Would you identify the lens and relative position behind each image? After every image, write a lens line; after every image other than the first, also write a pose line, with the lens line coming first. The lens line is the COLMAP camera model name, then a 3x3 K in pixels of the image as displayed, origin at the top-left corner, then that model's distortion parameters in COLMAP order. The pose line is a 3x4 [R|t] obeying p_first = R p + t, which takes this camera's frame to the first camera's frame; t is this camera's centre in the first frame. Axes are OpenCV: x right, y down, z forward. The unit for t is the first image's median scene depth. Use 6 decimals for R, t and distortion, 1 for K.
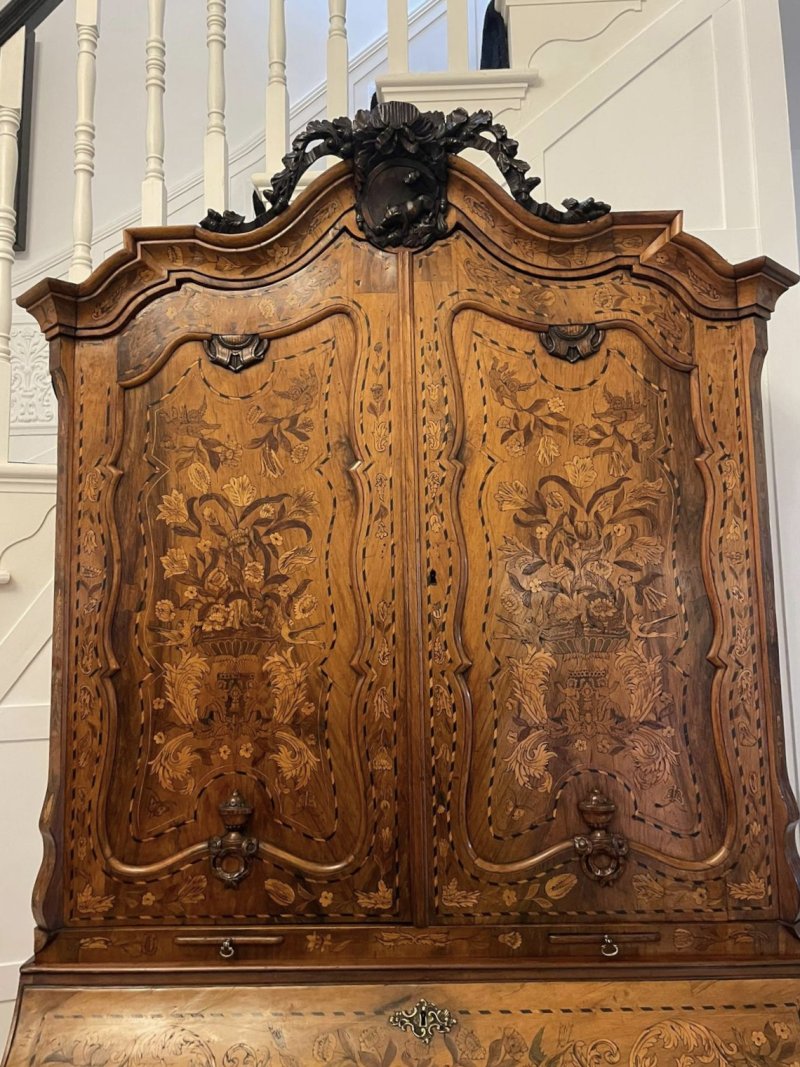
lens RADIAL K [[849.8, 0, 401.4], [0, 849.8, 530.4], [0, 0, 1]] dist [0.099150, -0.137713]
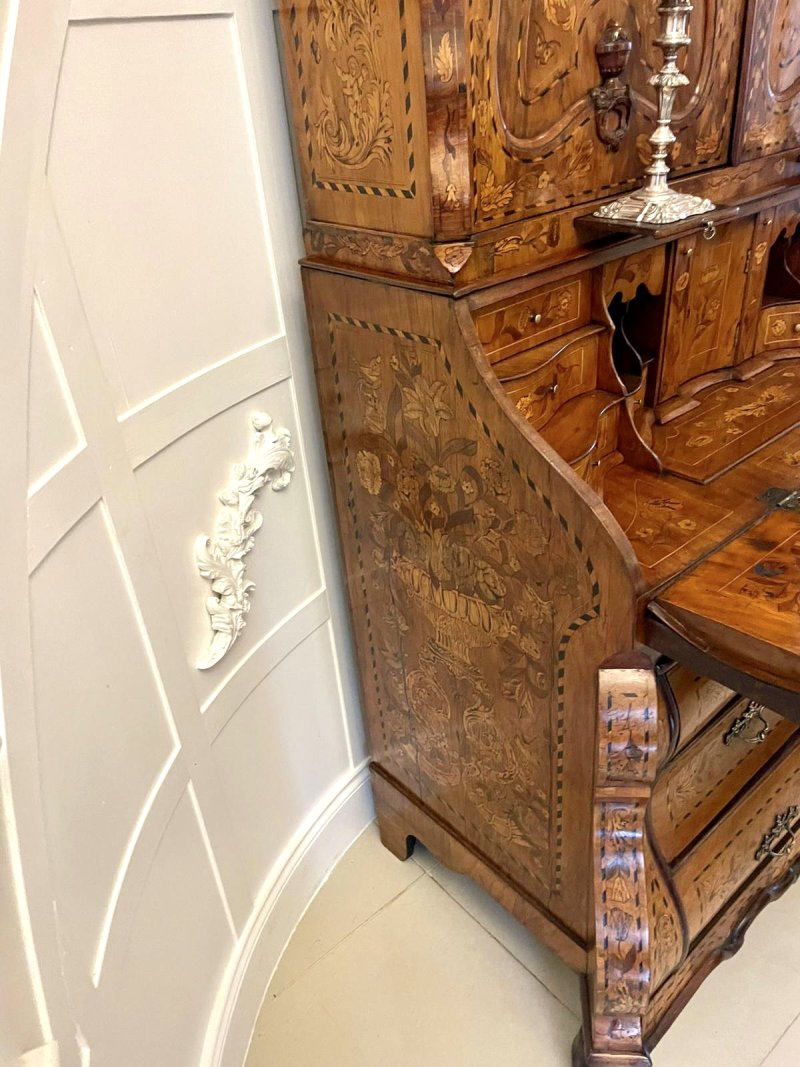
lens RADIAL K [[803.5, 0, 400.0], [0, 803.5, 536.1], [0, 0, 1]] dist [0.094248, -0.121094]
pose [[0.742724, -0.378711, 0.552212, -0.896759], [-0.008071, 0.819570, 0.572922, 0.258689], [-0.669549, -0.429980, 0.605658, 0.479476]]
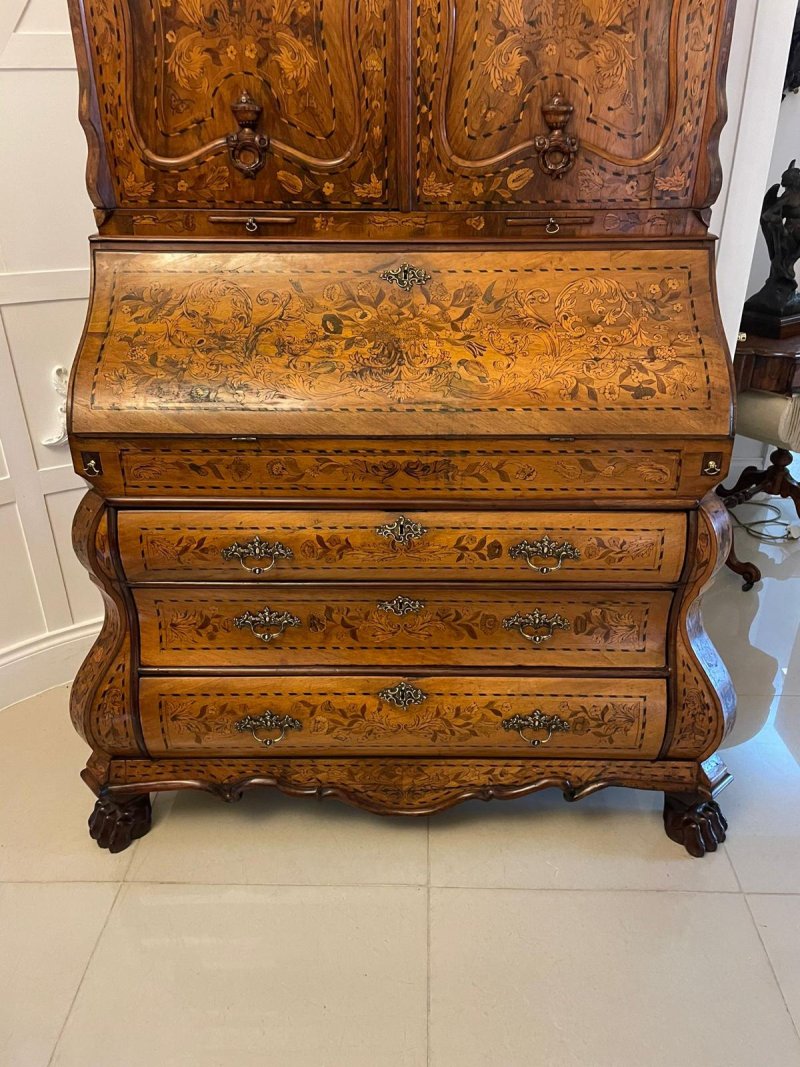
lens RADIAL K [[805.0, 0, 410.3], [0, 805.0, 530.8], [0, 0, 1]] dist [0.089125, -0.115238]
pose [[0.999749, 0.008815, 0.020598, 0.009348], [-0.018782, 0.830986, 0.555976, 0.177715], [-0.012216, -0.556223, 0.830943, -0.228668]]
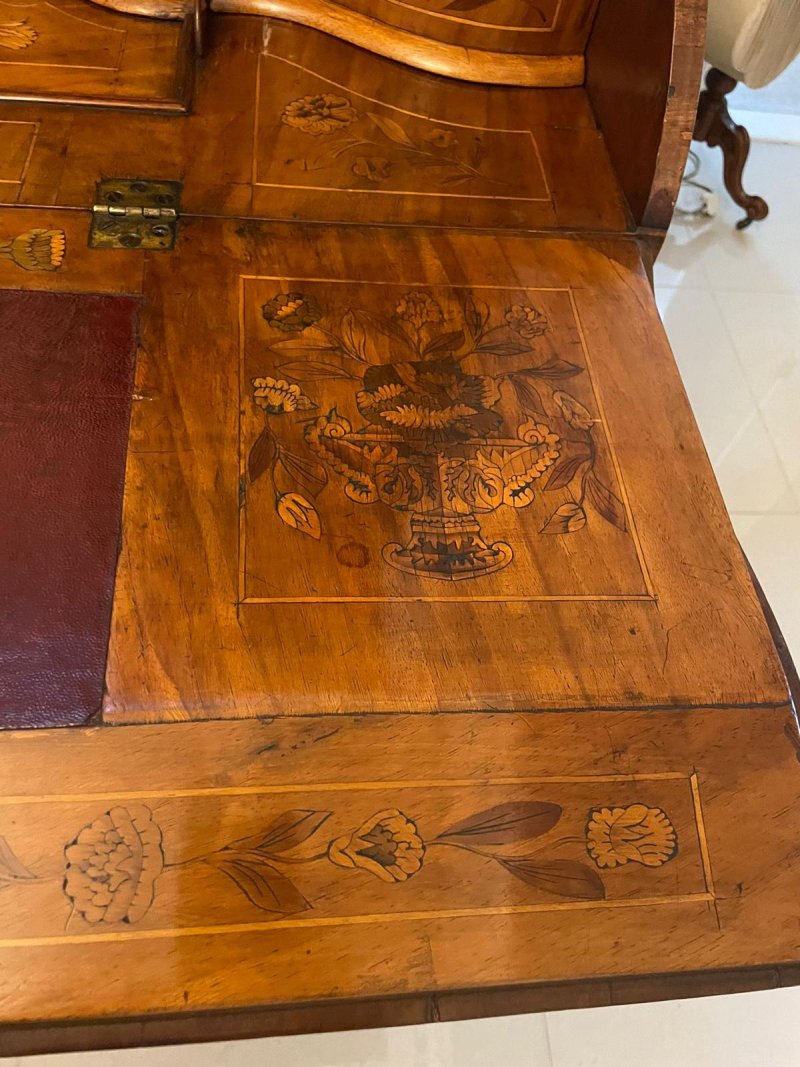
lens RADIAL K [[813.1, 0, 407.9], [0, 813.1, 526.2], [0, 0, 1]] dist [0.078706, -0.111122]
pose [[0.984738, -0.010098, 0.173752, 0.275181], [-0.150229, 0.454764, 0.877850, 0.414819], [-0.087881, -0.890555, 0.446306, 0.444874]]
